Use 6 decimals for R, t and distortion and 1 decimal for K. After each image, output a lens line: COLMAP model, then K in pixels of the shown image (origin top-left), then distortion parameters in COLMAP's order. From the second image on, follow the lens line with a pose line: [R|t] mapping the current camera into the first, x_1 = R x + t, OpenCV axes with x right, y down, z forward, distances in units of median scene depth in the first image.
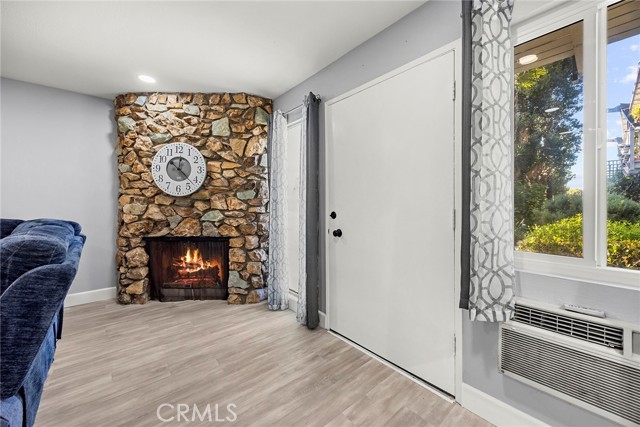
lens RADIAL K [[247.1, 0, 318.7], [0, 247.1, 205.6], [0, 0, 1]] dist [0.000379, -0.000130]
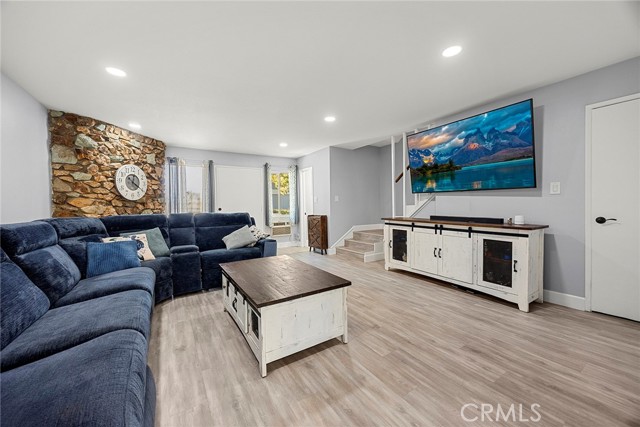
lens RADIAL K [[240.4, 0, 318.2], [0, 240.4, 212.7], [0, 0, 1]] dist [-0.014677, 0.000009]
pose [[0.148363, -0.032839, 0.988388, -1.811725], [0.014884, 0.999409, 0.030971, 0.008295], [-0.988821, 0.010117, 0.148765, -0.326869]]
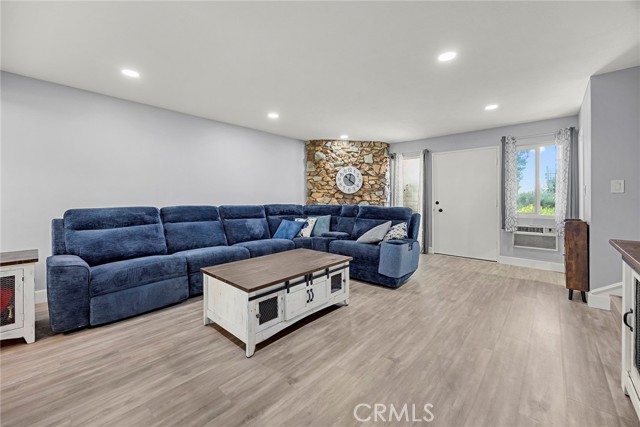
lens RADIAL K [[253.7, 0, 317.0], [0, 253.7, 199.1], [0, 0, 1]] dist [-0.000799, -0.000067]
pose [[0.992843, 0.002546, 0.119403, -1.044875], [-0.002441, 0.999997, -0.001020, 0.007403], [-0.119405, 0.000721, 0.992845, -0.950928]]
